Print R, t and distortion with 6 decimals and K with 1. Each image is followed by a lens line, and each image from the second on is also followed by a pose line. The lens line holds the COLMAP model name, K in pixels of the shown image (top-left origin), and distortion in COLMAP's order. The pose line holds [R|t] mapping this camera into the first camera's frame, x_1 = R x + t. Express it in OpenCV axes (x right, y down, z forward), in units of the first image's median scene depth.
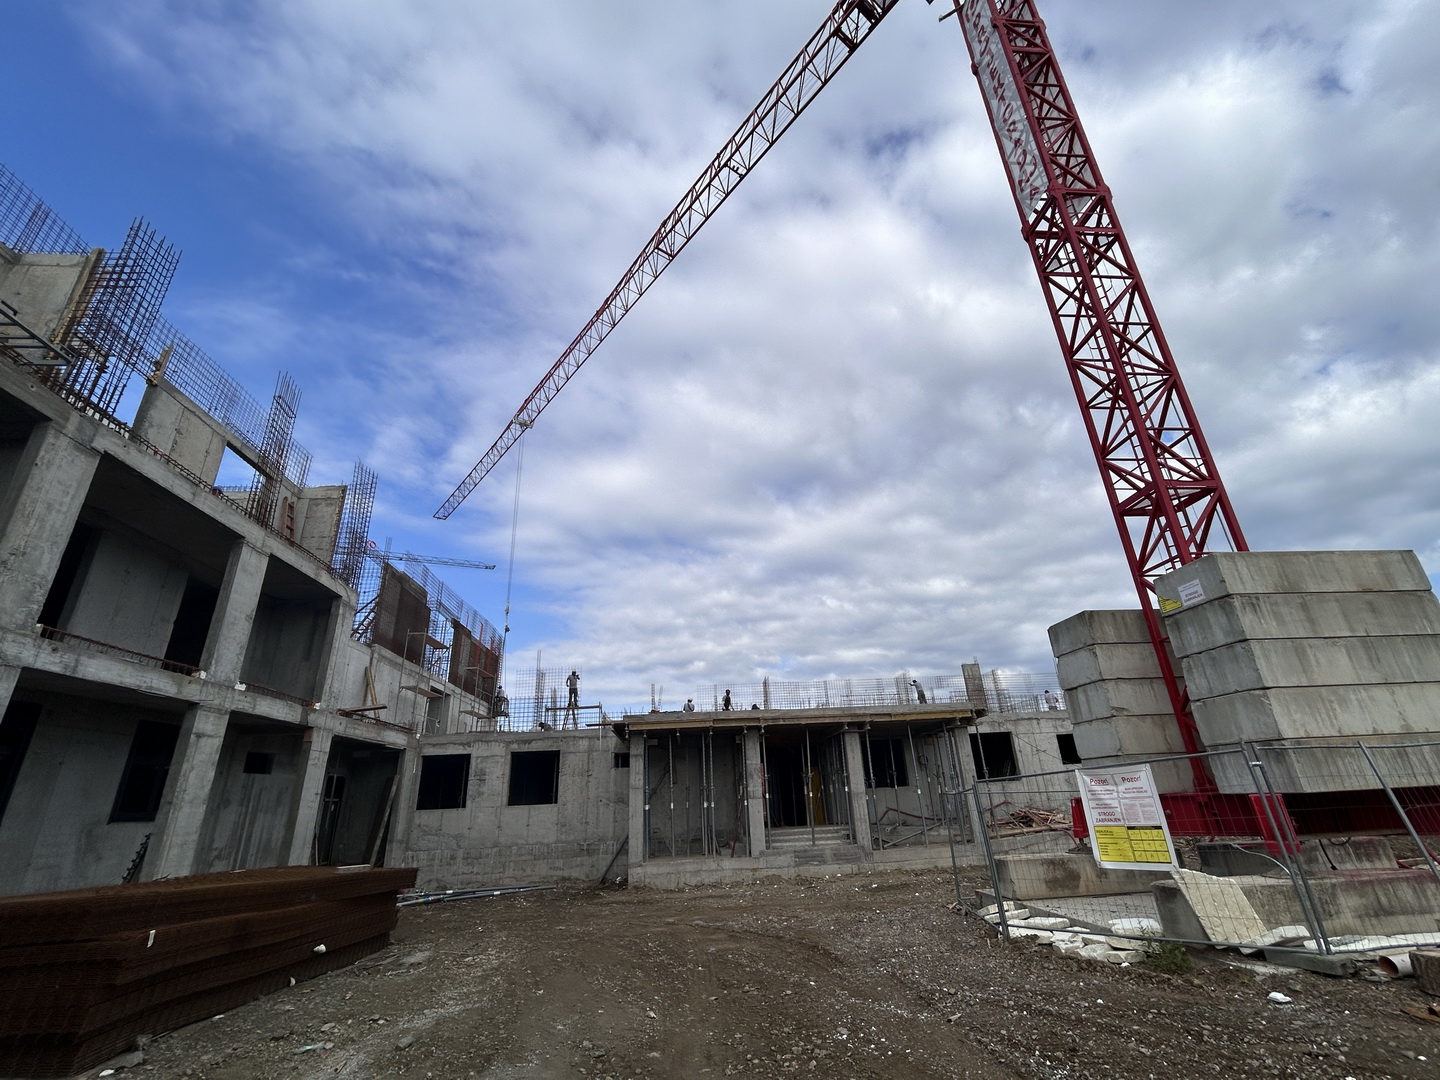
lens RADIAL K [[626.8, 0, 720.0], [0, 626.8, 540.0], [0, 0, 1]] dist [0.000170, 0.000702]
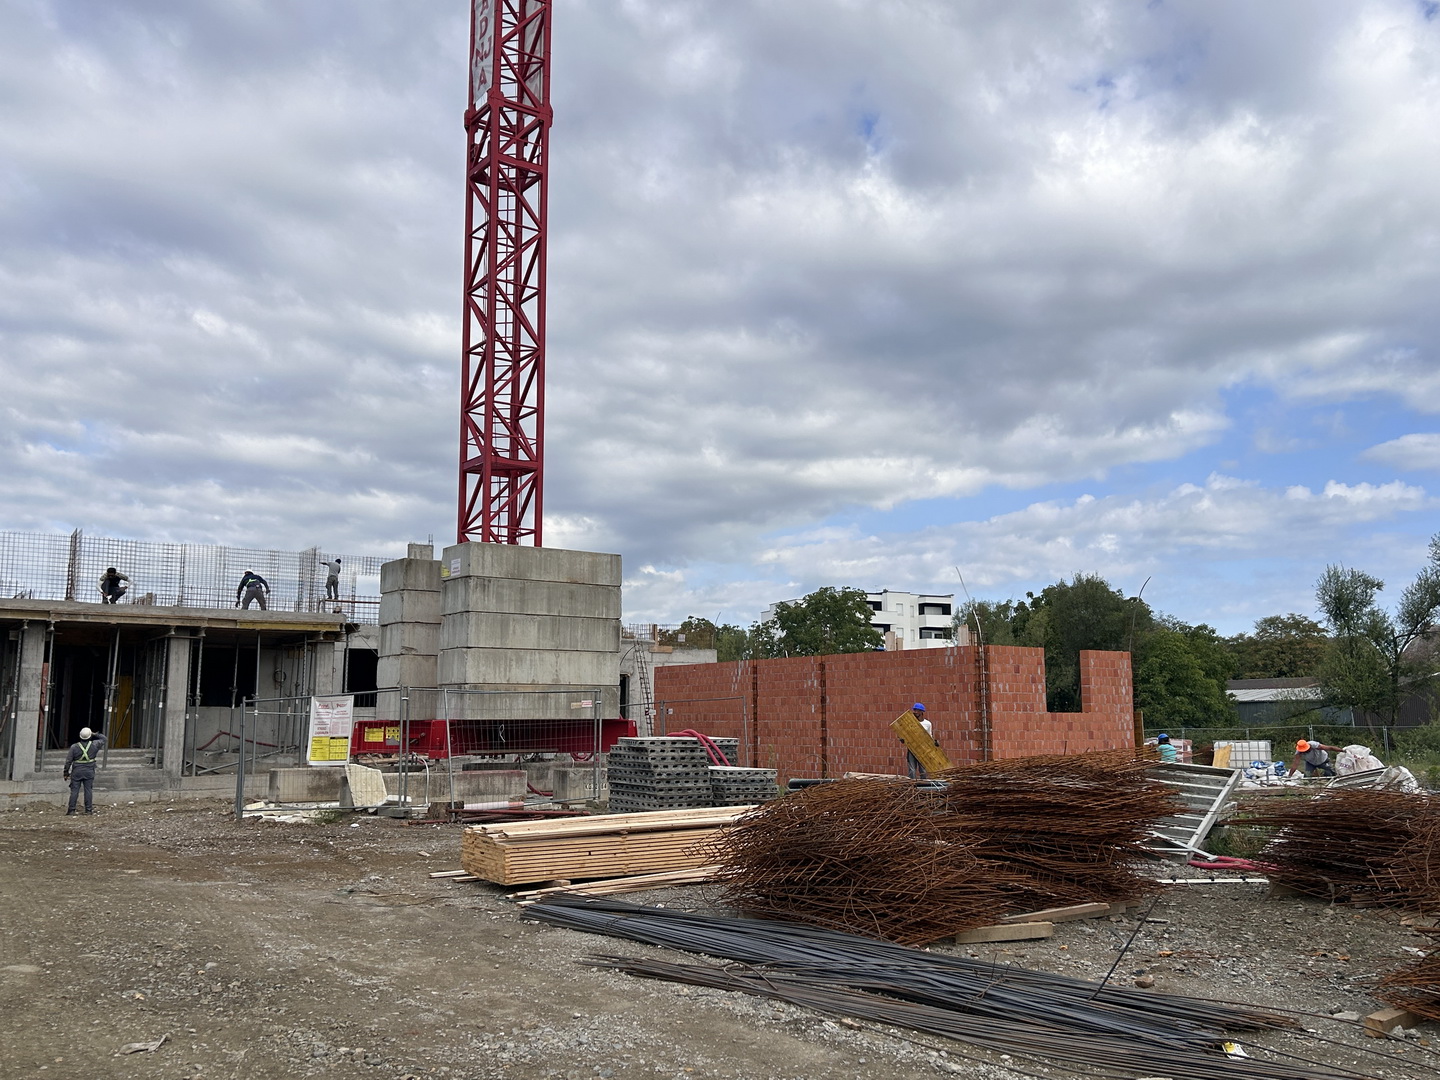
lens RADIAL K [[1277.0, 0, 720.0], [0, 1277.0, 540.0], [0, 0, 1]] dist [0.066230, -0.081955]
pose [[0.857705, 0.114442, 0.501244, -0.036103], [-0.231360, 0.956539, 0.177498, -0.273877], [-0.459146, -0.268209, 0.846905, -0.695183]]
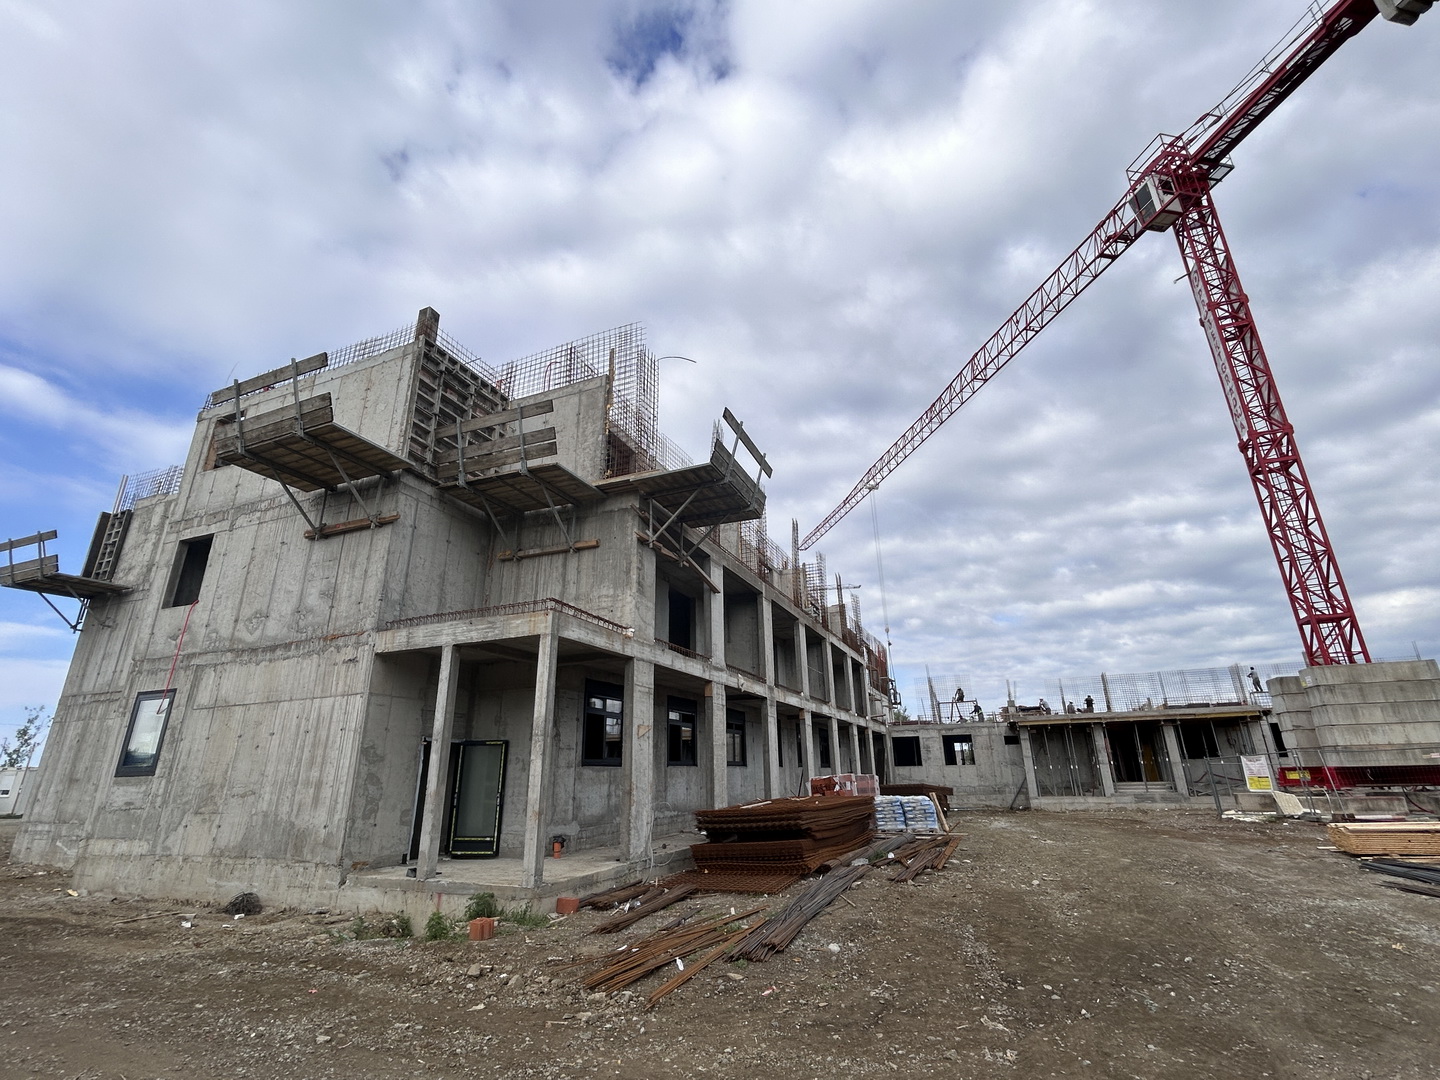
lens RADIAL K [[657.8, 0, 720.0], [0, 657.8, 540.0], [0, 0, 1]] dist [-0.009917, 0.004658]
pose [[0.897016, -0.120636, -0.425217, -0.051721], [0.149277, 0.988192, 0.034551, -0.425435], [0.416028, -0.094467, 0.904432, -1.032123]]
